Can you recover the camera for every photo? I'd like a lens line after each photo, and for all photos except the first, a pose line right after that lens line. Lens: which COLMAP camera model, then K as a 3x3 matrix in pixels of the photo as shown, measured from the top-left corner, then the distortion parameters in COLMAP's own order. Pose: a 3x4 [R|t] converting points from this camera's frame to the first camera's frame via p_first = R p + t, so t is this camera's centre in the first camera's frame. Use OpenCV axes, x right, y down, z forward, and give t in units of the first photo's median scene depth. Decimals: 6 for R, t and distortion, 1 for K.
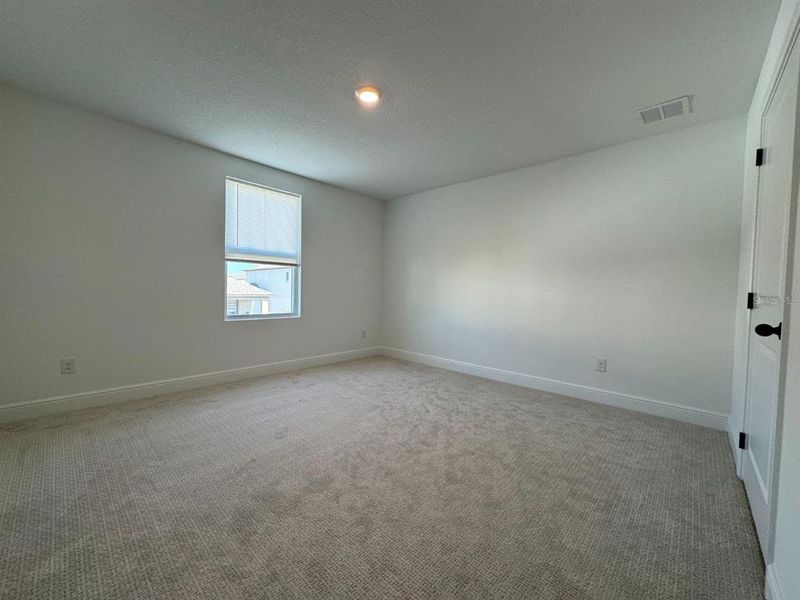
lens RADIAL K [[318.7, 0, 400.0], [0, 318.7, 300.0], [0, 0, 1]] dist [-0.001347, 0.000199]
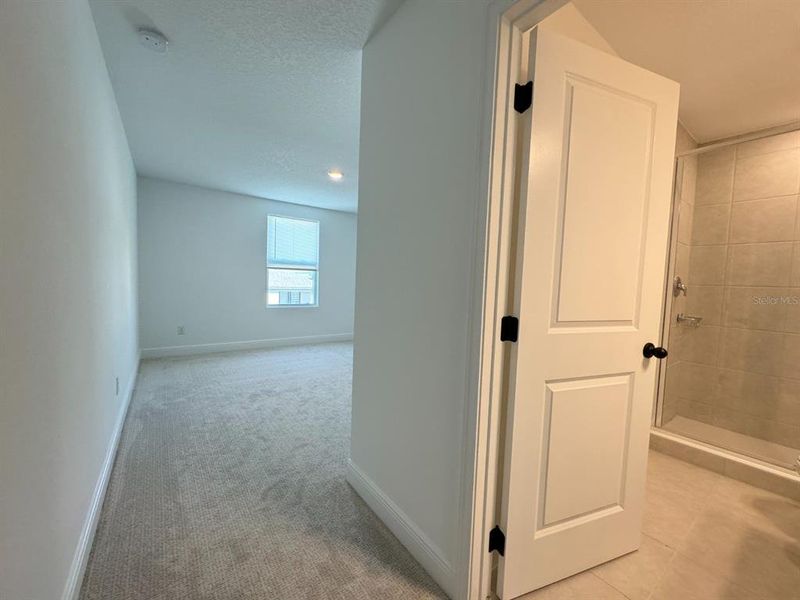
lens RADIAL K [[318.7, 0, 400.0], [0, 318.7, 300.0], [0, 0, 1]] dist [-0.001347, 0.000199]
pose [[0.983154, 0.020209, -0.181658, 0.367062], [-0.016457, 0.999619, 0.022142, -0.015854], [0.182036, -0.018780, 0.983112, -0.400640]]
